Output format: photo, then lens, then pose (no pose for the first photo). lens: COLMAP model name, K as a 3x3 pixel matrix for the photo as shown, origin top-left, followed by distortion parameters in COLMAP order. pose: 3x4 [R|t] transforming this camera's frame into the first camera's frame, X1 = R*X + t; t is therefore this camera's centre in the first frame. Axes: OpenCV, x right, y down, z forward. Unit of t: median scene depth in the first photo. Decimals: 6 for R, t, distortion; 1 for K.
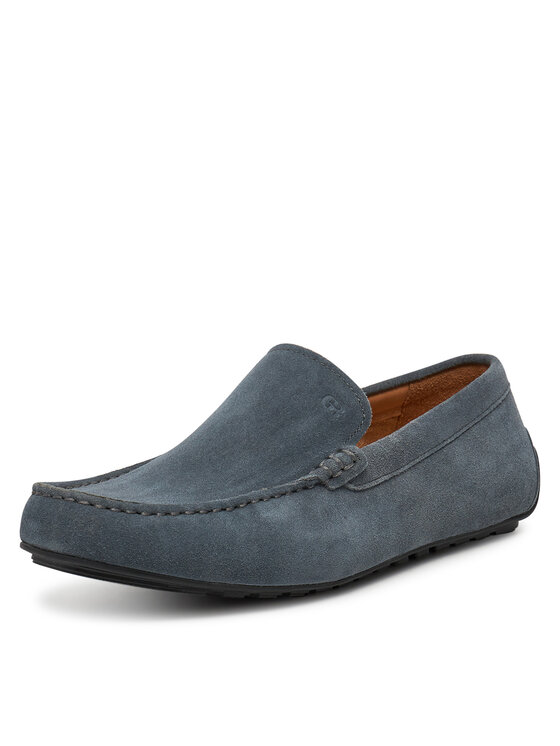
lens RADIAL K [[1357.7, 0, 280.0], [0, 1357.7, 373.0], [0, 0, 1]] dist [0.007886, -0.018798]
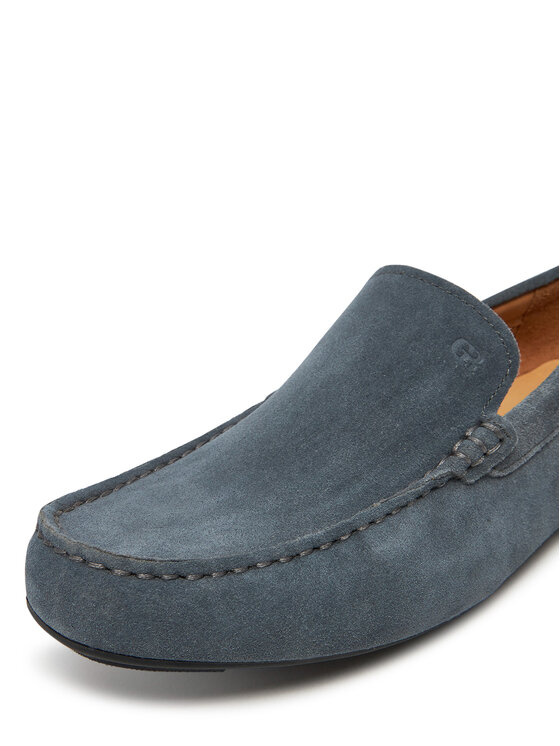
lens RADIAL K [[637.9, 0, 280.0], [0, 637.9, 373.0], [0, 0, 1]] dist [-0.036066, -0.003549]
pose [[0.991395, -0.018010, -0.129662, -0.016388], [0.049825, 0.967854, 0.246529, -0.057078], [0.121053, -0.250868, 0.960422, 0.685964]]
